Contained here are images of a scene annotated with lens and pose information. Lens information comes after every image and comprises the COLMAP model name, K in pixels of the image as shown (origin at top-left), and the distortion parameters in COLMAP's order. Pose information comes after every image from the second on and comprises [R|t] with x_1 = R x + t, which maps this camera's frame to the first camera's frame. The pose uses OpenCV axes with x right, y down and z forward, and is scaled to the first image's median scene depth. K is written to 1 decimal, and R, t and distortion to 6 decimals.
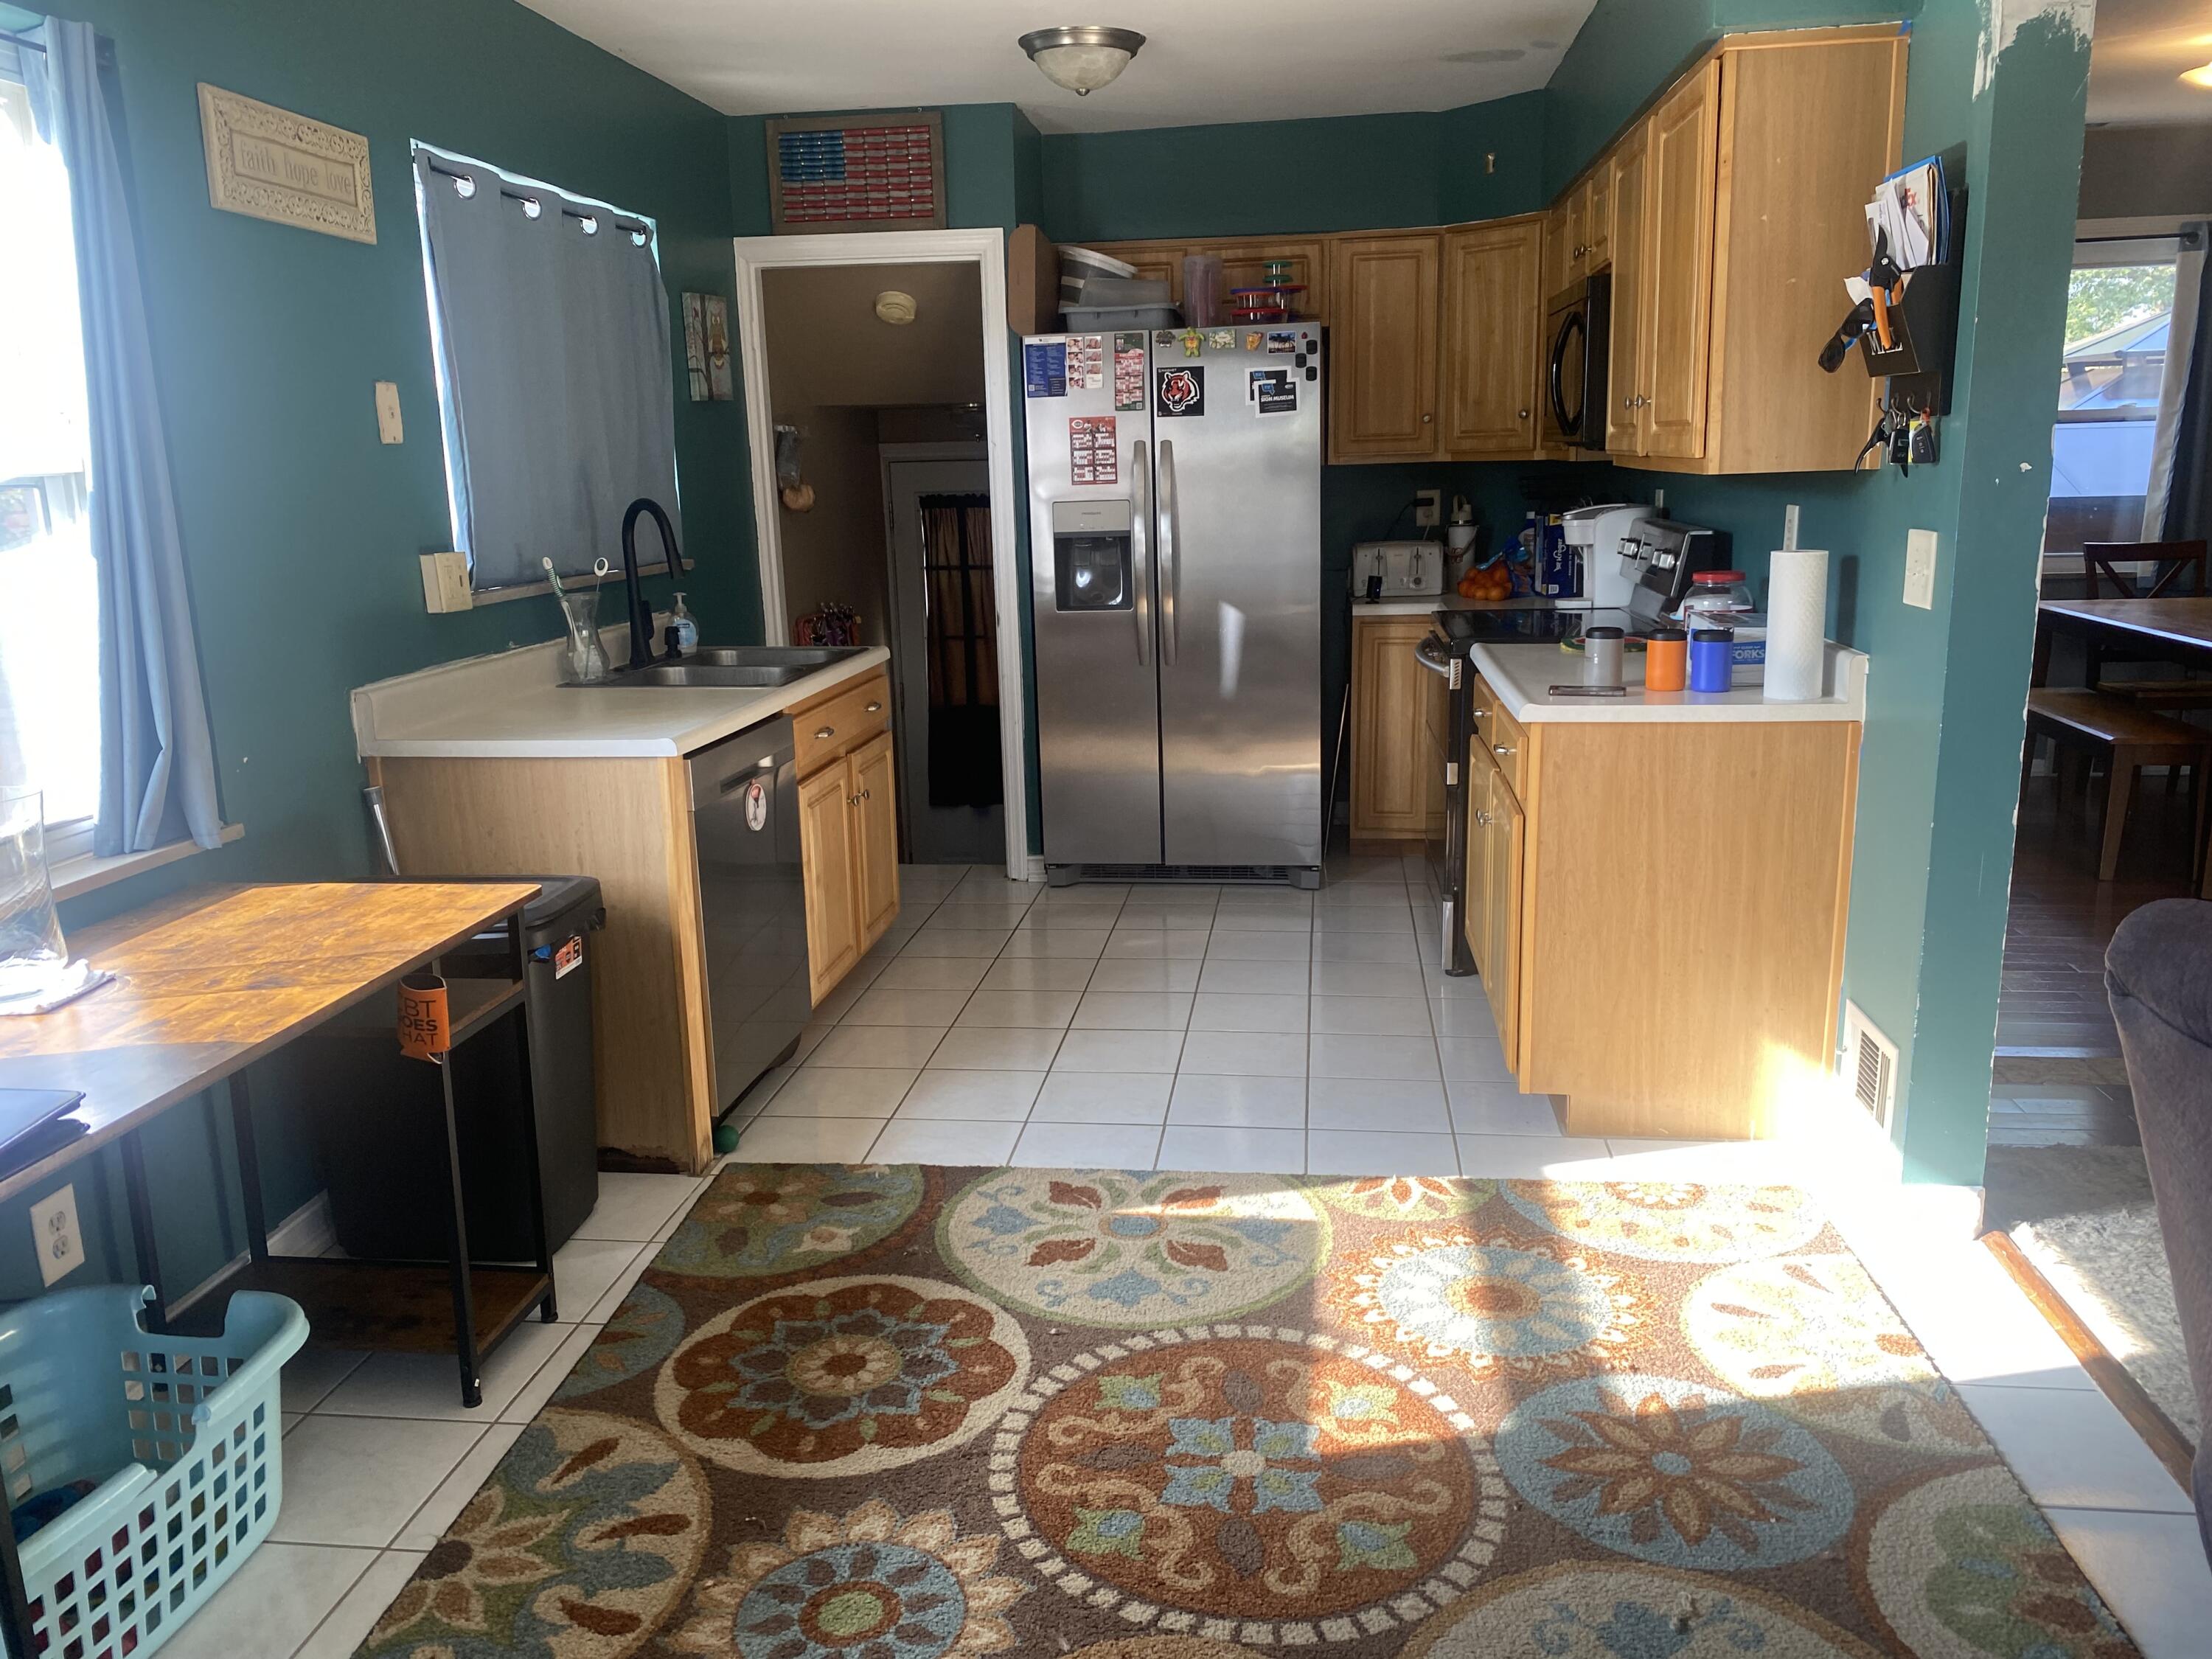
lens RADIAL K [[1689.7, 0, 1109.9], [0, 1689.7, 841.6], [0, 0, 1]] dist [0.068960, -0.104795]
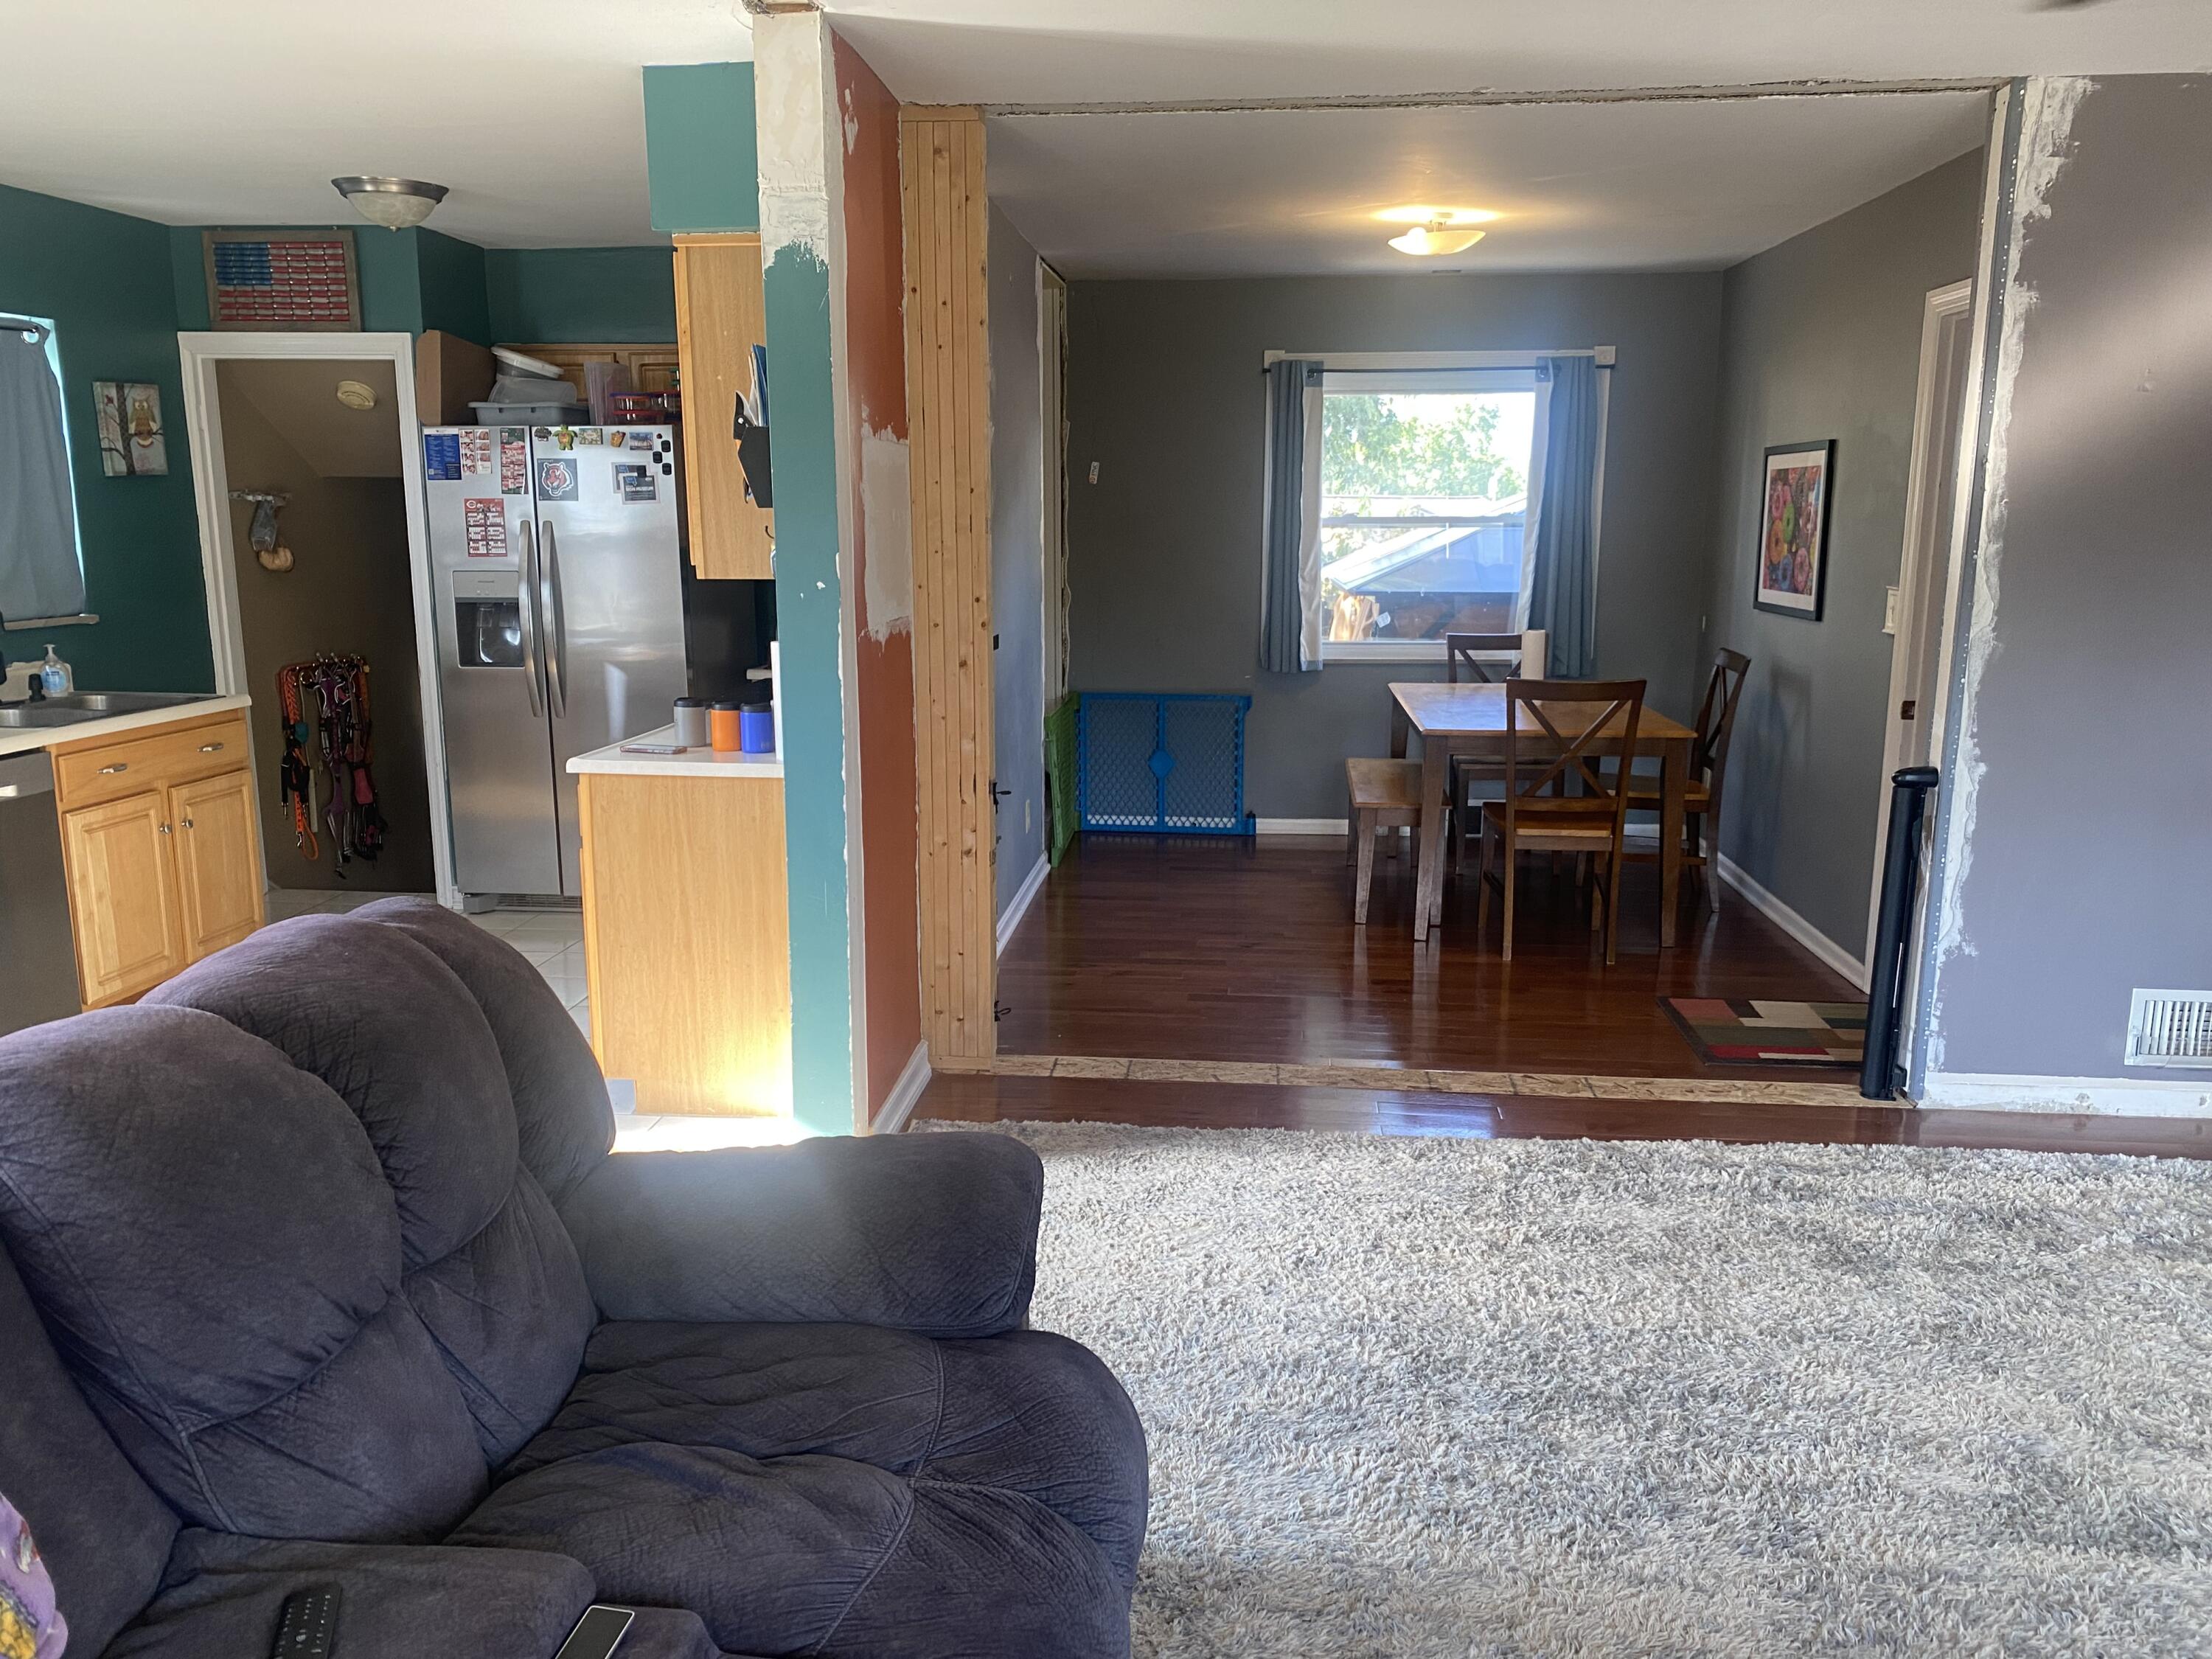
lens RADIAL K [[1693.8, 0, 1109.1], [0, 1693.8, 864.7], [0, 0, 1]] dist [0.006373, -0.002655]
pose [[0.998630, 0.020853, 0.047986, 0.642662], [-0.020068, 0.999658, -0.016778, 0.010192], [-0.048319, 0.015792, 0.998707, -0.273771]]
